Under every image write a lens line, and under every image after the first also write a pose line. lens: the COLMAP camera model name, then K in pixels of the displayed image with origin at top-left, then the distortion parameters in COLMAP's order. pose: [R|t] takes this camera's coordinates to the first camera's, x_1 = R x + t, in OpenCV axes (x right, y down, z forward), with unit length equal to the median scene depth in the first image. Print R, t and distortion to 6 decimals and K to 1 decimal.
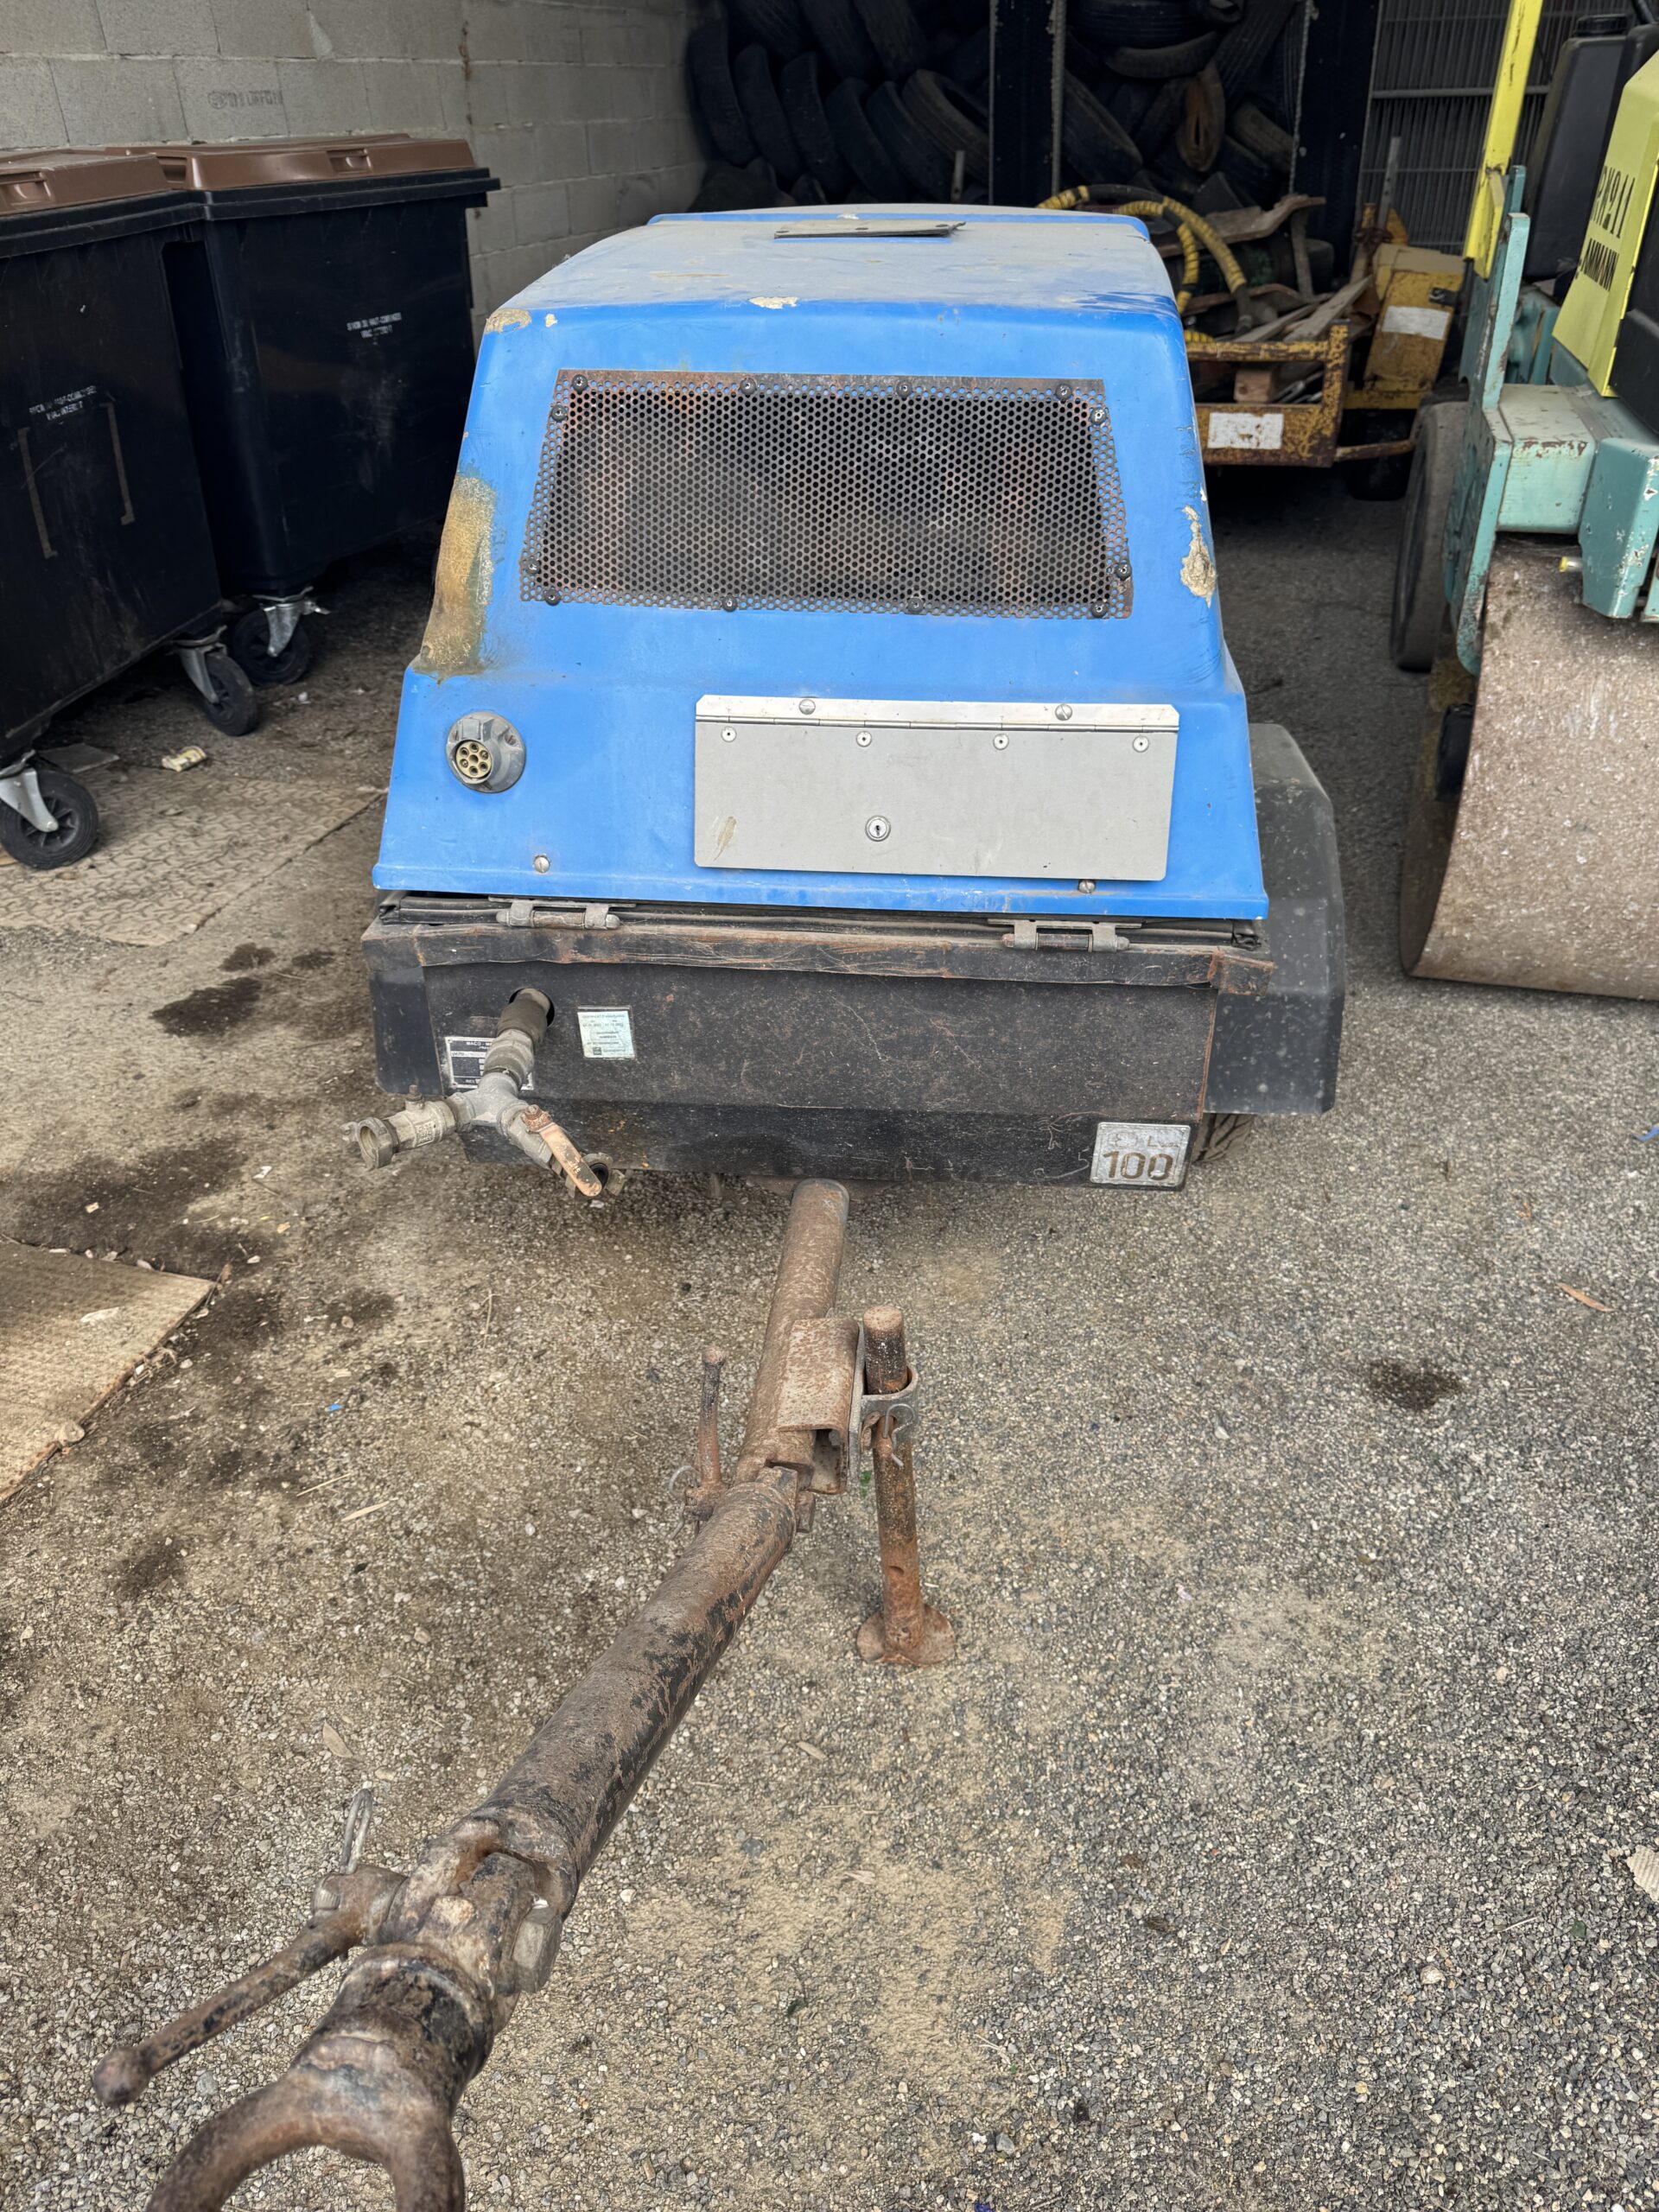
lens RADIAL K [[1607.8, 0, 826.3], [0, 1607.8, 1115.5], [0, 0, 1]] dist [0.005981, -0.008141]
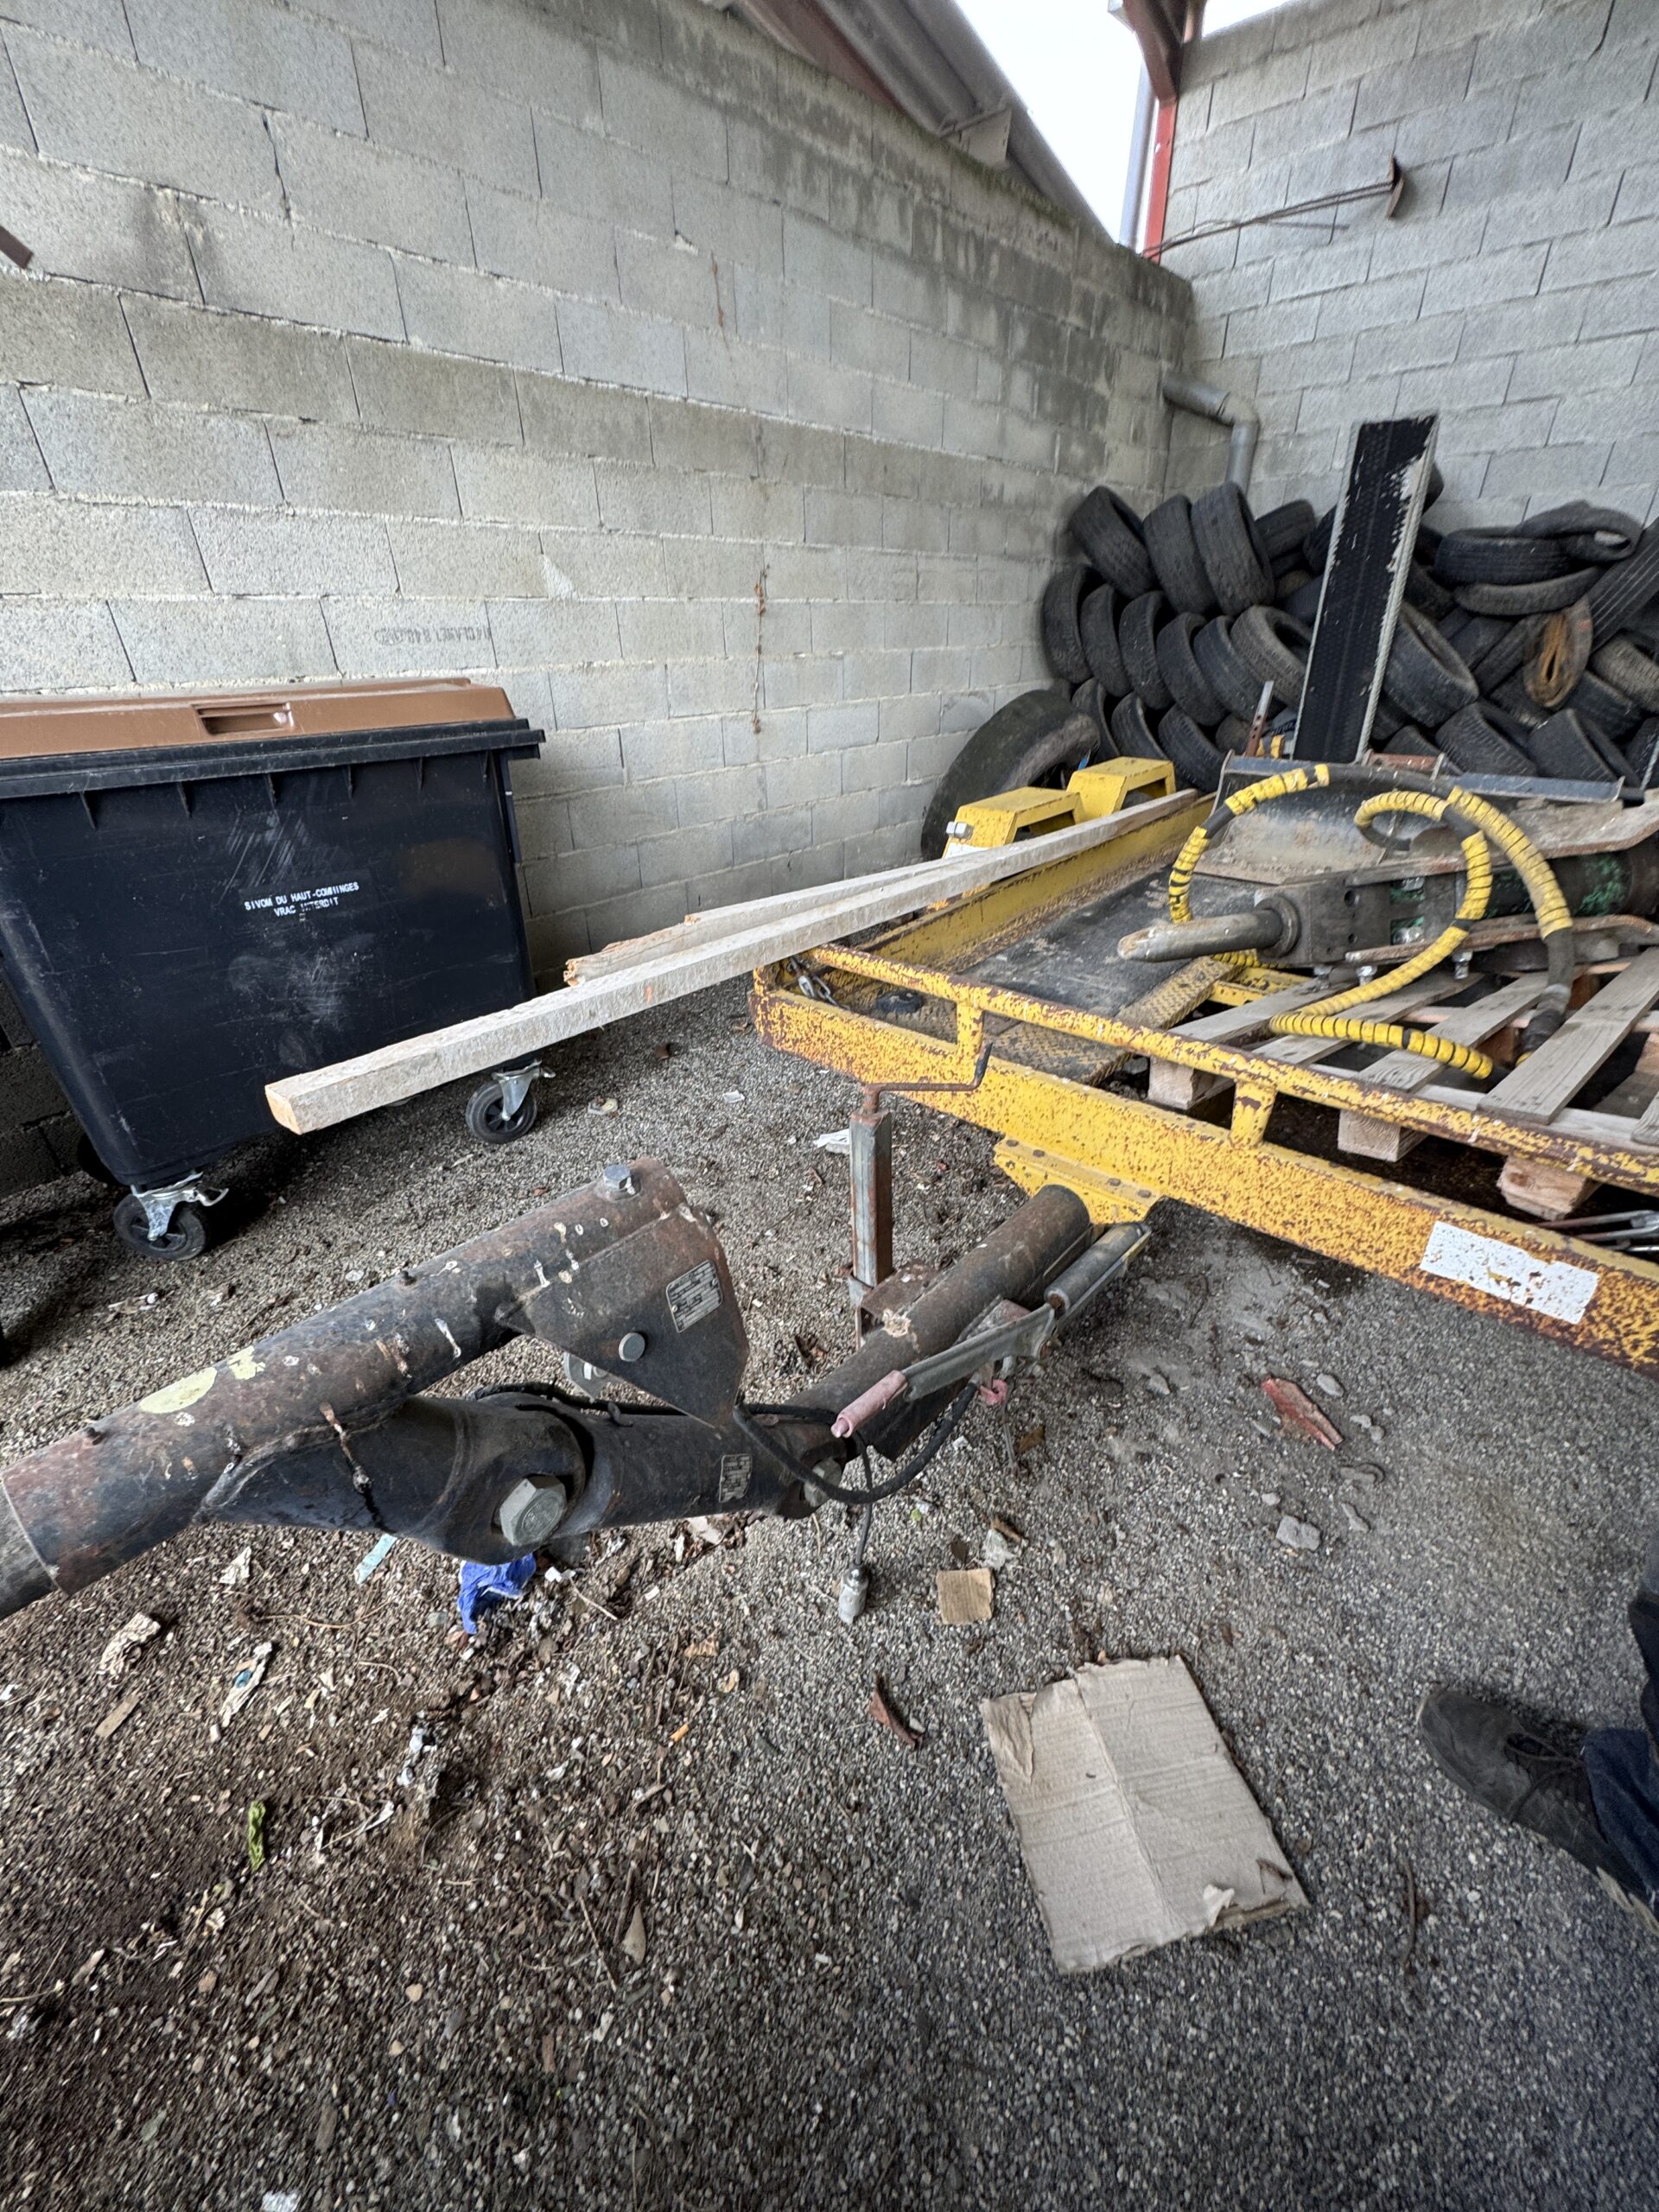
lens RADIAL K [[888.3, 0, 828.3], [0, 888.3, 1100.9], [0, 0, 1]] dist [-0.001776, -0.000216]
pose [[0.903371, 0.207487, -0.375328, 0.139170], [-0.232102, 0.972464, -0.021049, -0.370877], [0.360625, 0.106129, 0.926653, 0.568593]]
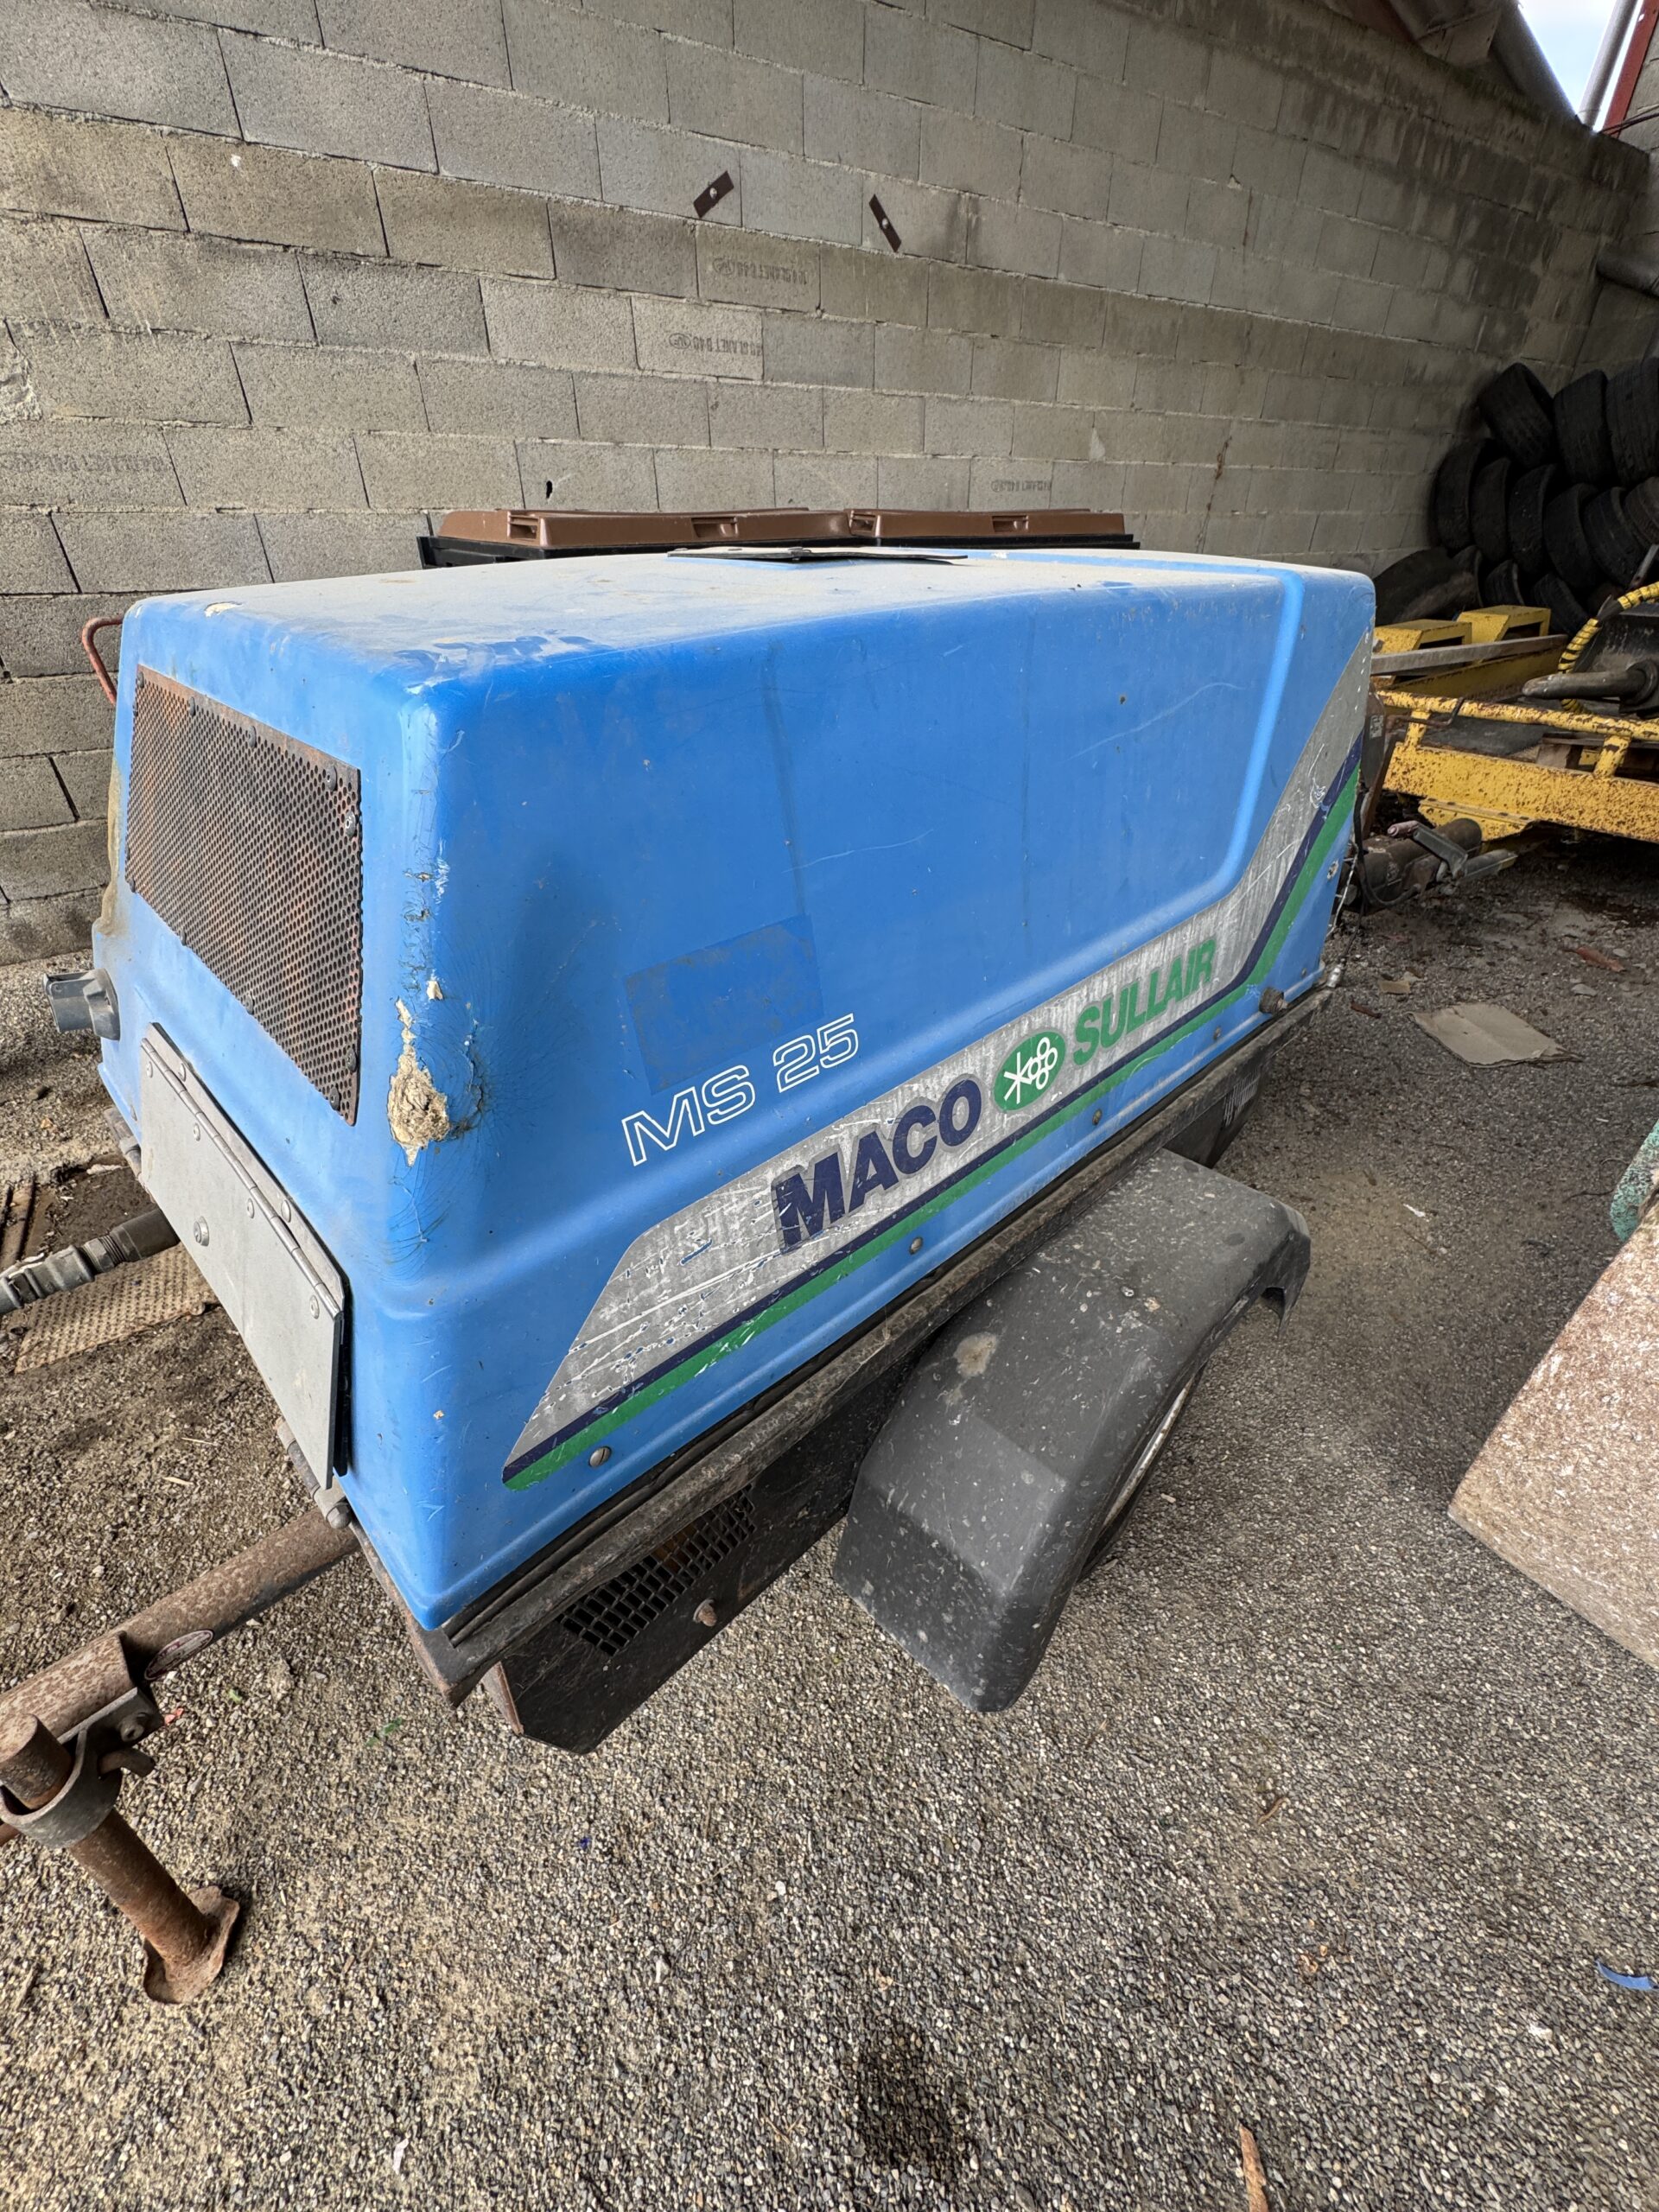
lens RADIAL K [[888.3, 0, 822.1], [0, 888.3, 1099.7], [0, 0, 1]] dist [-0.001776, -0.000216]
pose [[0.769540, 0.364230, -0.524543, 0.146208], [-0.352335, 0.927225, 0.126944, -0.121780], [0.532606, 0.087127, 0.841867, 0.223672]]
